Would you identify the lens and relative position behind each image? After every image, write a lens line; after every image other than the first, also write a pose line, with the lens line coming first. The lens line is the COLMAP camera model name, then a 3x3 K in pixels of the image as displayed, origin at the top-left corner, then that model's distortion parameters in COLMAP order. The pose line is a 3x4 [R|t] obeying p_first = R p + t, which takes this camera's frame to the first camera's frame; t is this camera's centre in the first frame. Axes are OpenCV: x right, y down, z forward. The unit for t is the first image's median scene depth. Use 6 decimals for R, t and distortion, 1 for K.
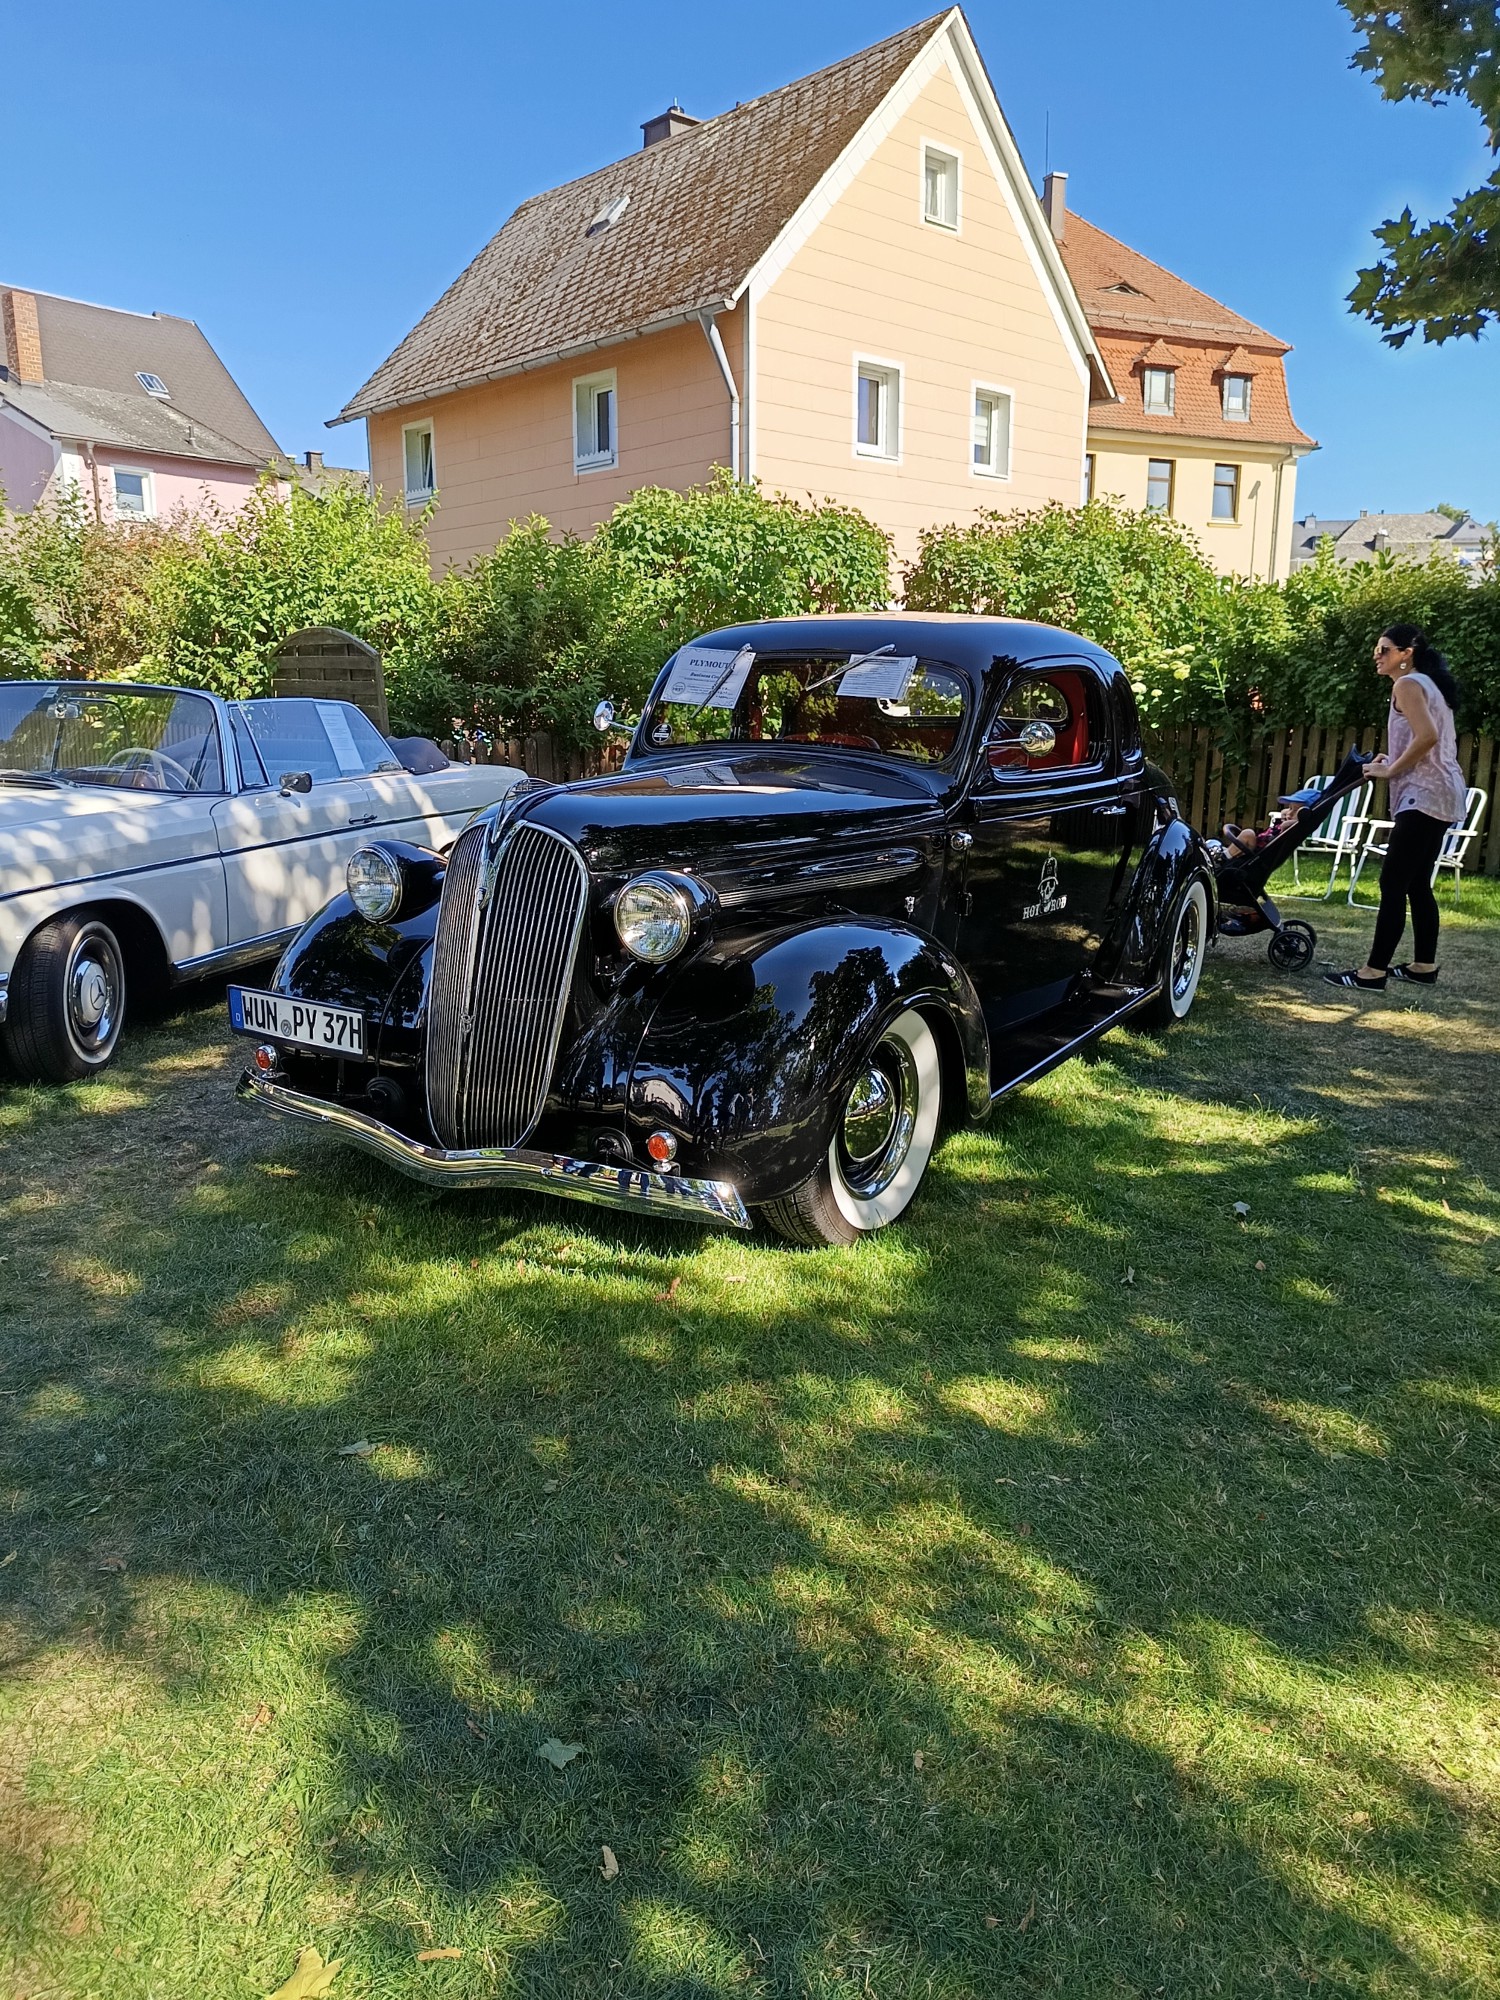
lens RADIAL K [[1398.9, 0, 753.3], [0, 1398.9, 993.7], [0, 0, 1]] dist [0.054527, -0.001639]
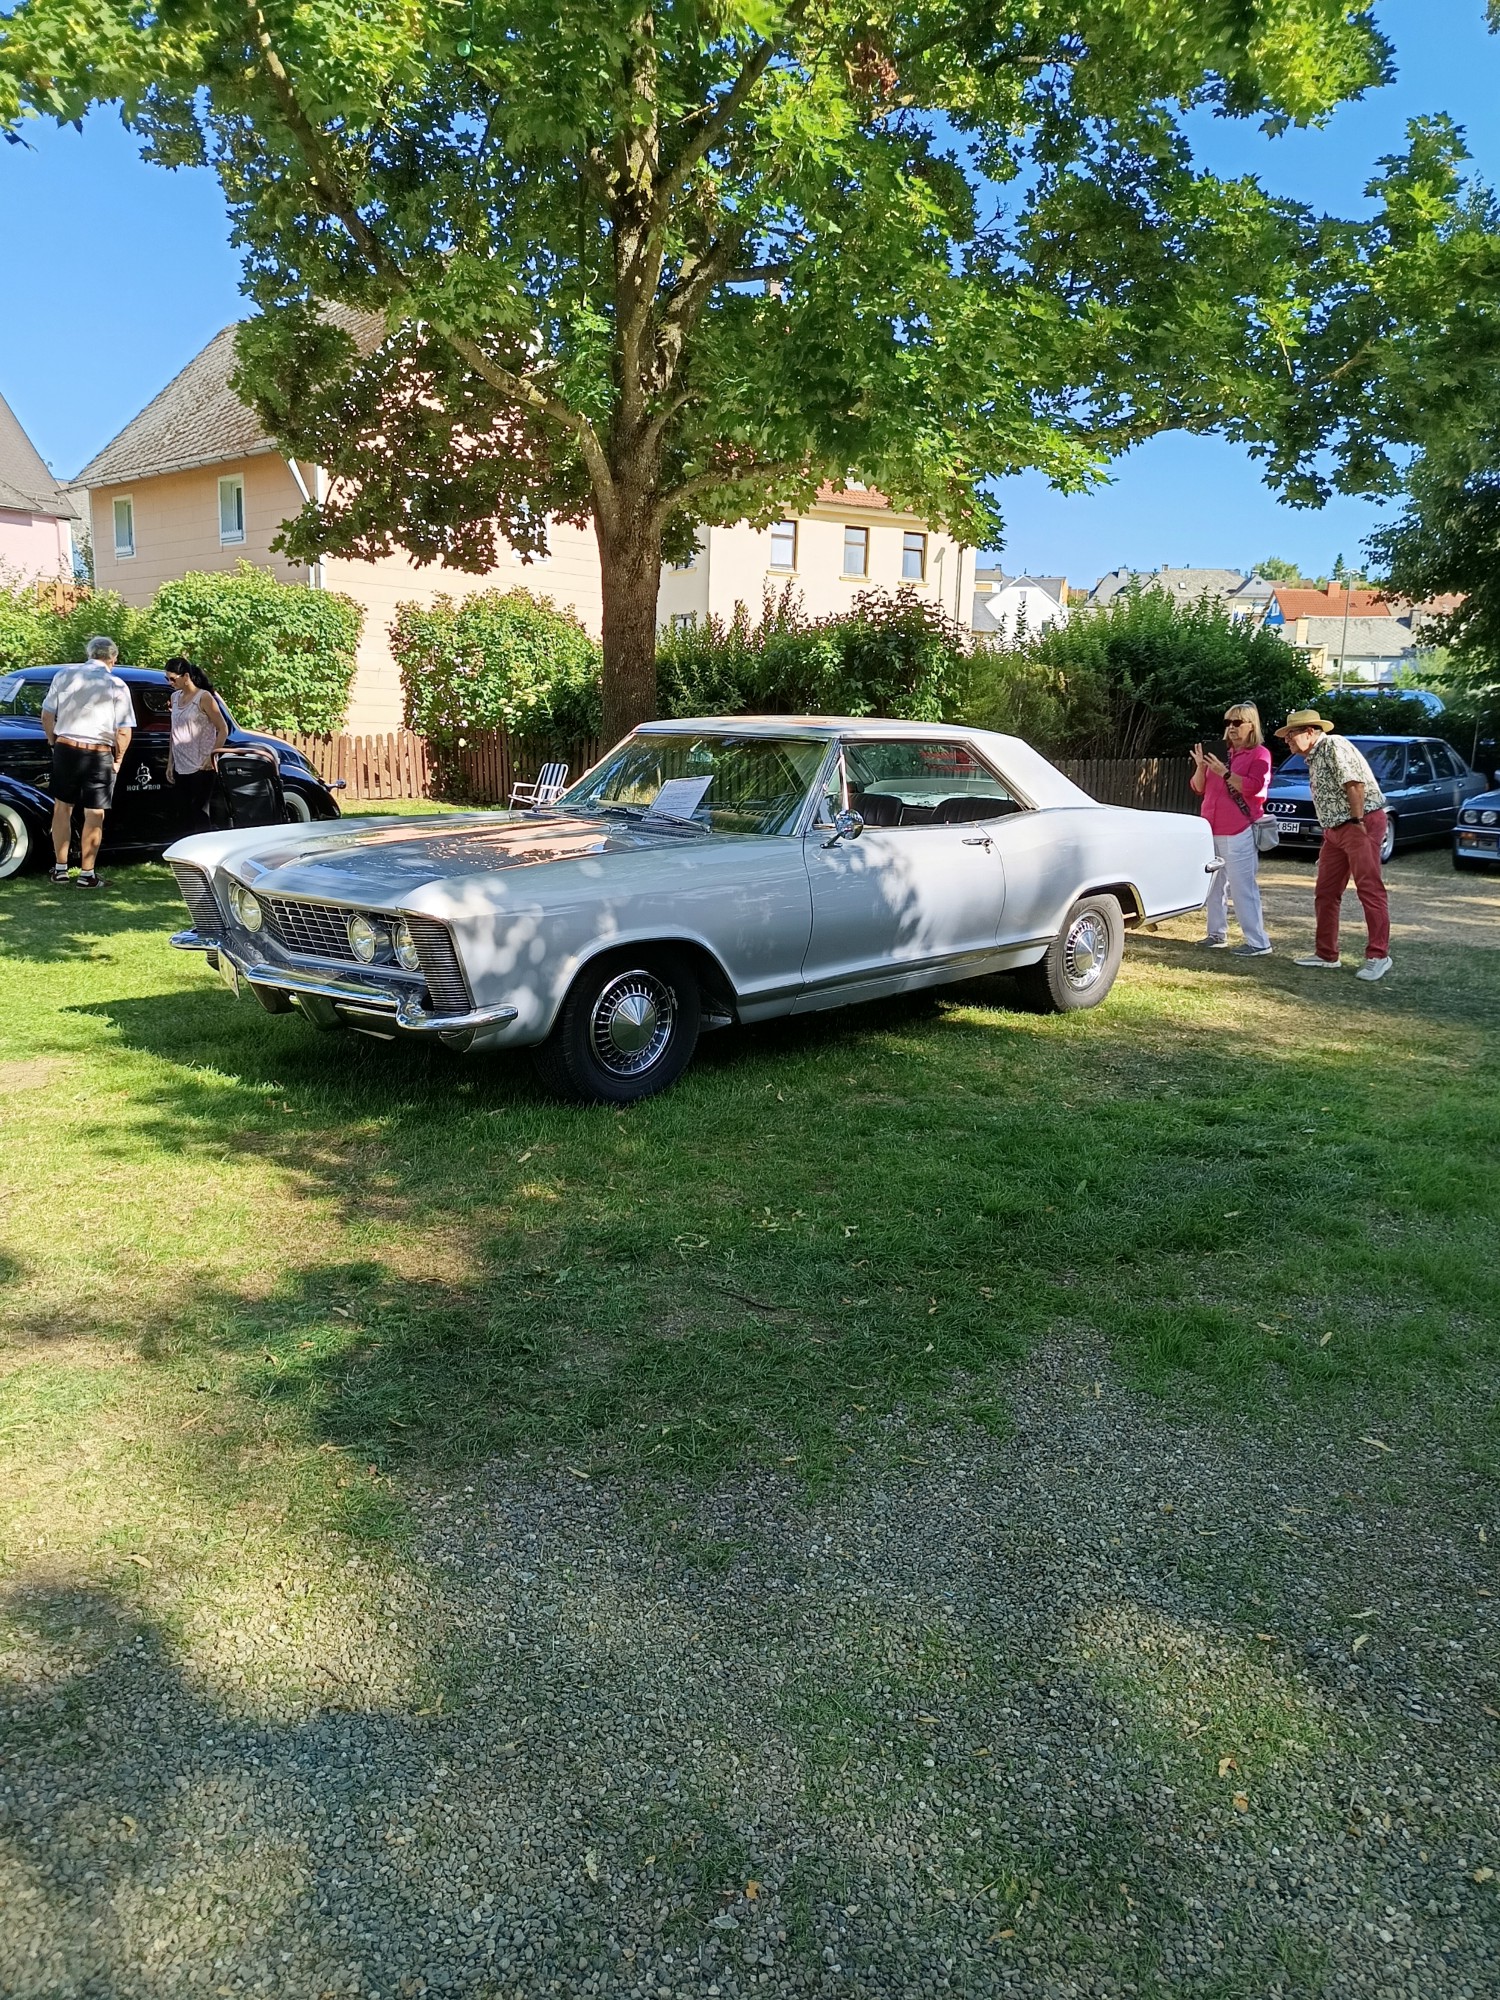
lens RADIAL K [[1398.9, 0, 746.1], [0, 1398.9, 1007.9], [0, 0, 1]] dist [0.054527, -0.001639]
pose [[0.997779, 0.013666, 0.065198, 0.317677], [-0.013211, 0.999885, -0.007408, 0.093805], [-0.065291, 0.006531, 0.997845, -0.439623]]
